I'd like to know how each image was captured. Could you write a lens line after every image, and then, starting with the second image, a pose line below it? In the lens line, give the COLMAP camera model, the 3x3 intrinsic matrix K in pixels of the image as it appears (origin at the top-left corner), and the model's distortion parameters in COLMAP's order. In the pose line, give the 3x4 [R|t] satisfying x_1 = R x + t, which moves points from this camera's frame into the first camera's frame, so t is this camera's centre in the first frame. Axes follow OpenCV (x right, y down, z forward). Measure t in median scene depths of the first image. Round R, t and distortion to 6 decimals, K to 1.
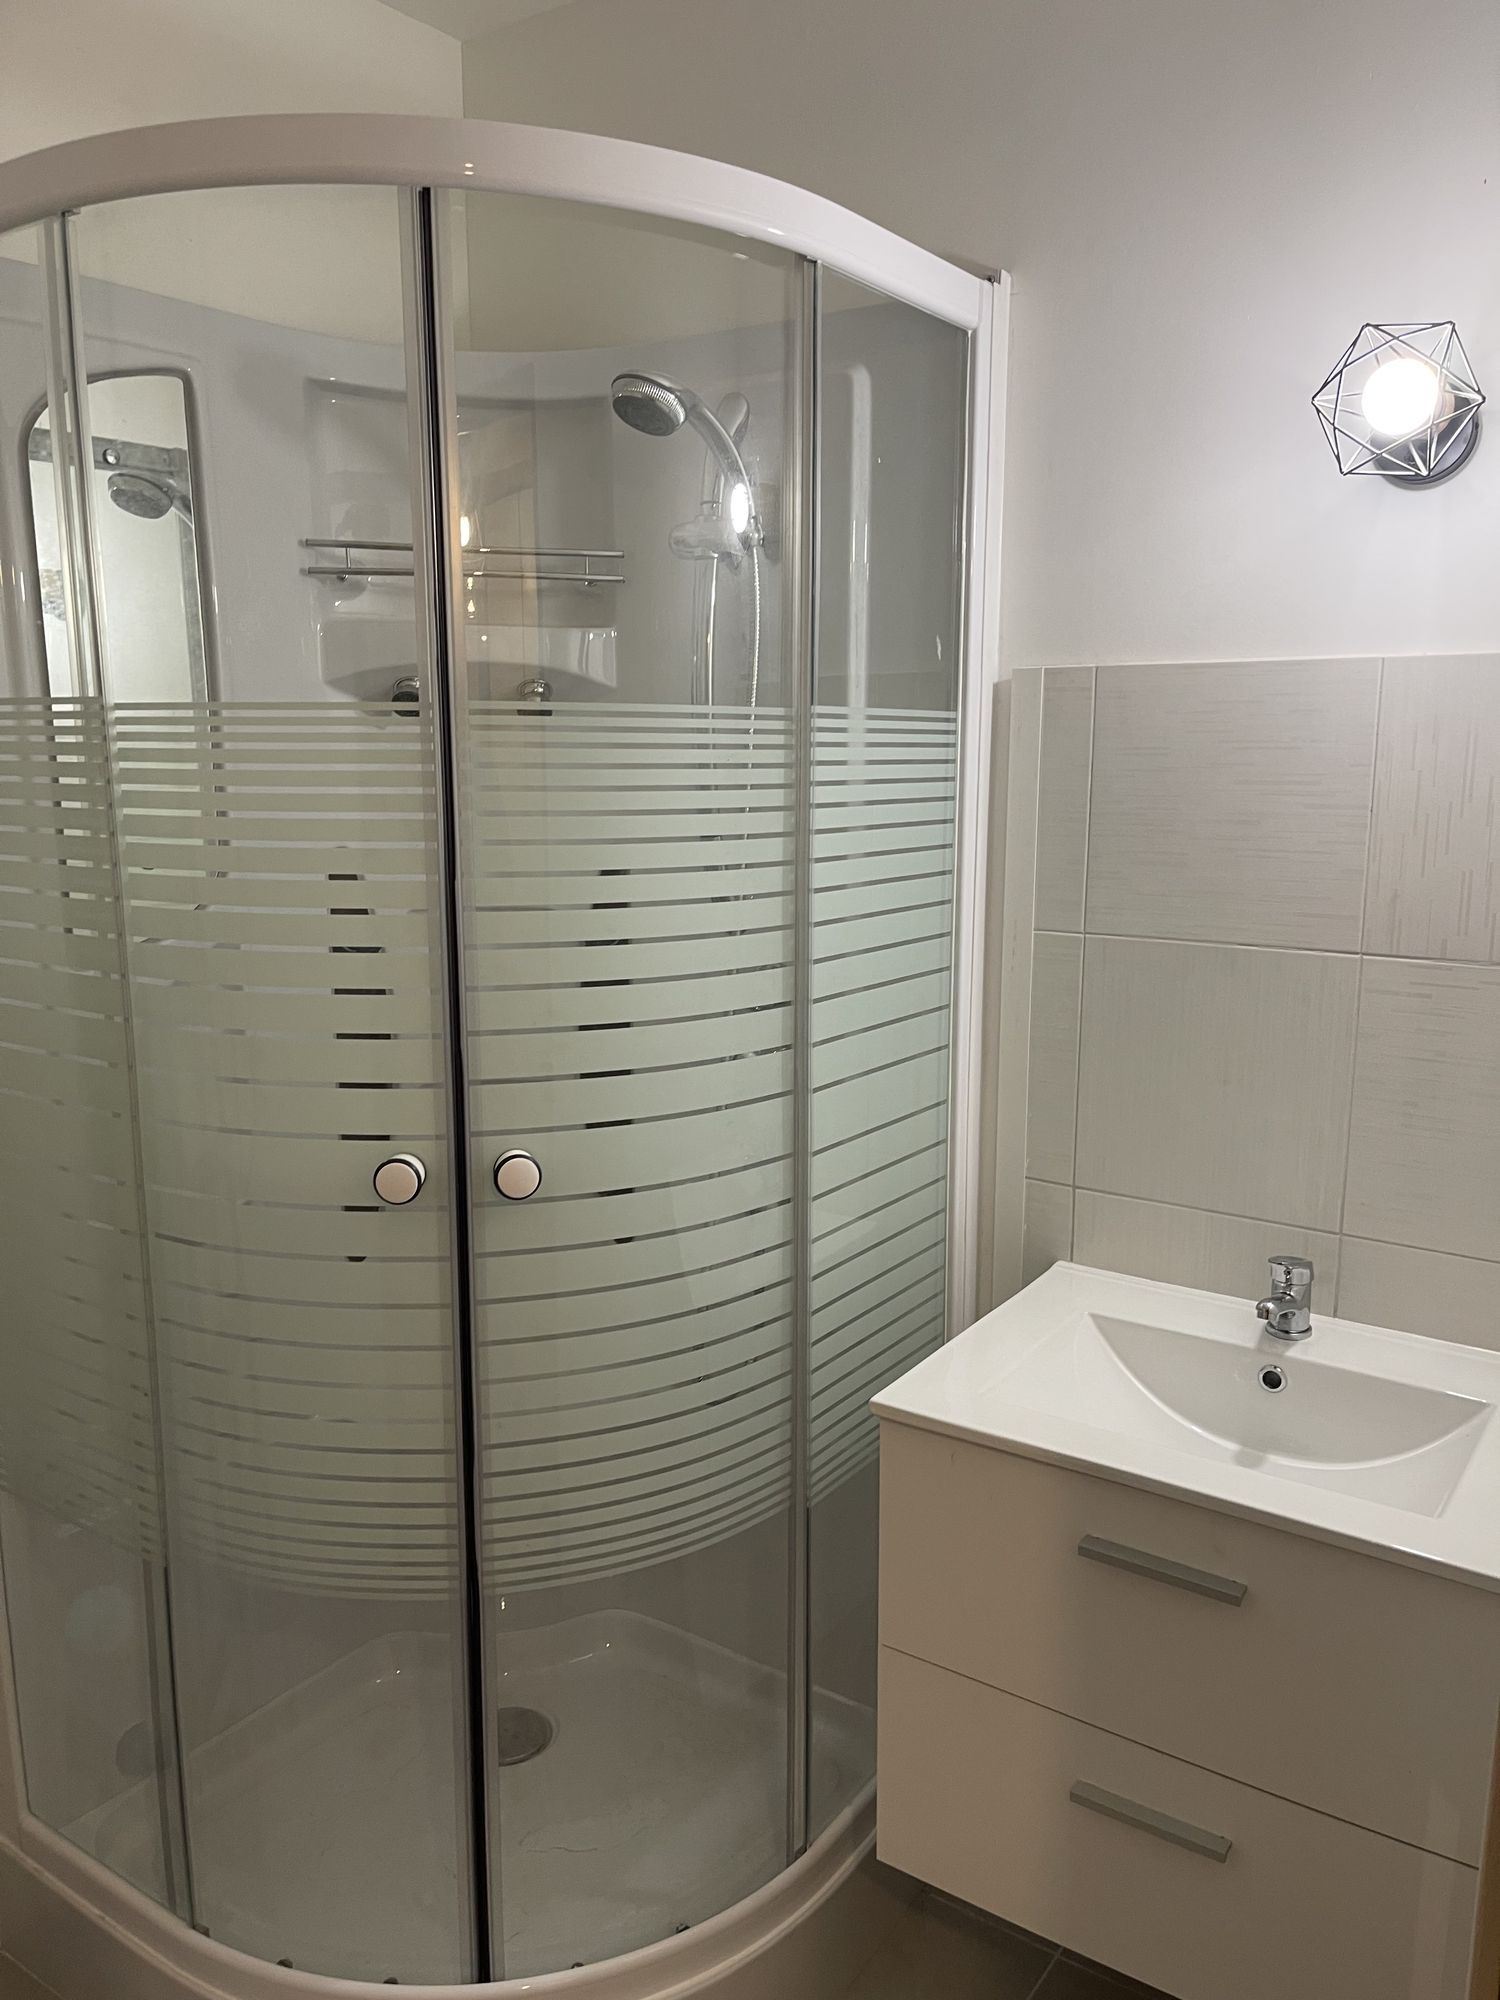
lens RADIAL K [[1549.6, 0, 746.1], [0, 1549.6, 1035.9], [0, 0, 1]] dist [0.075810, -0.114026]
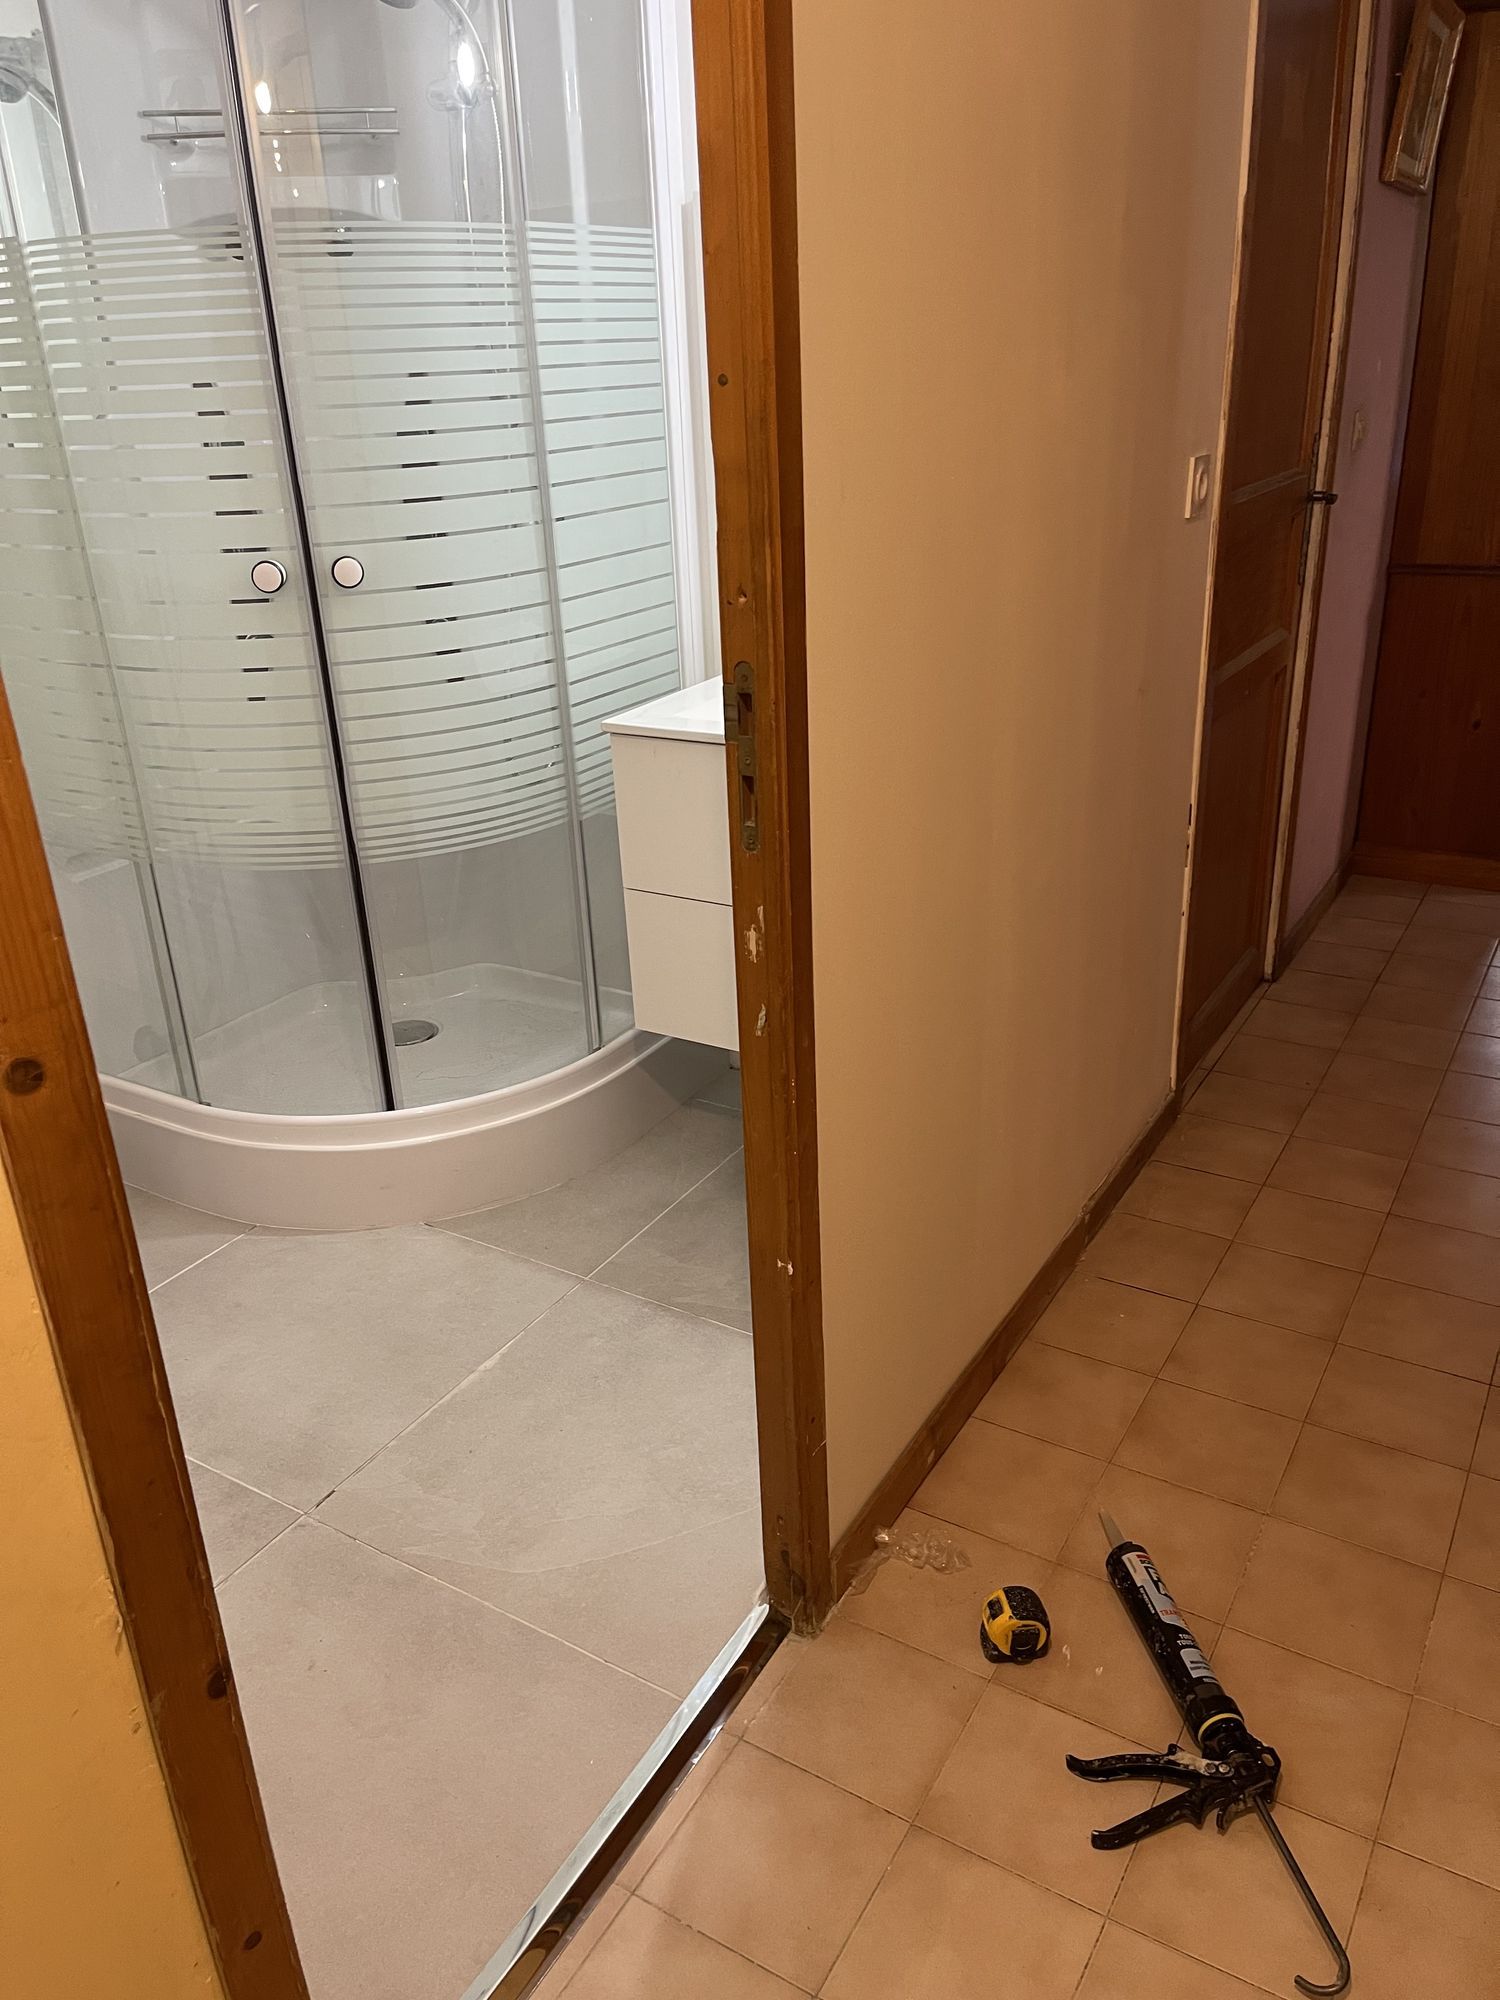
lens RADIAL K [[1549.6, 0, 746.1], [0, 1549.6, 1035.9], [0, 0, 1]] dist [0.075810, -0.114026]
pose [[0.997033, -0.065070, 0.041118, 0.116452], [0.053809, 0.971187, 0.232166, 0.157163], [-0.055040, -0.229265, 0.971807, -0.474657]]
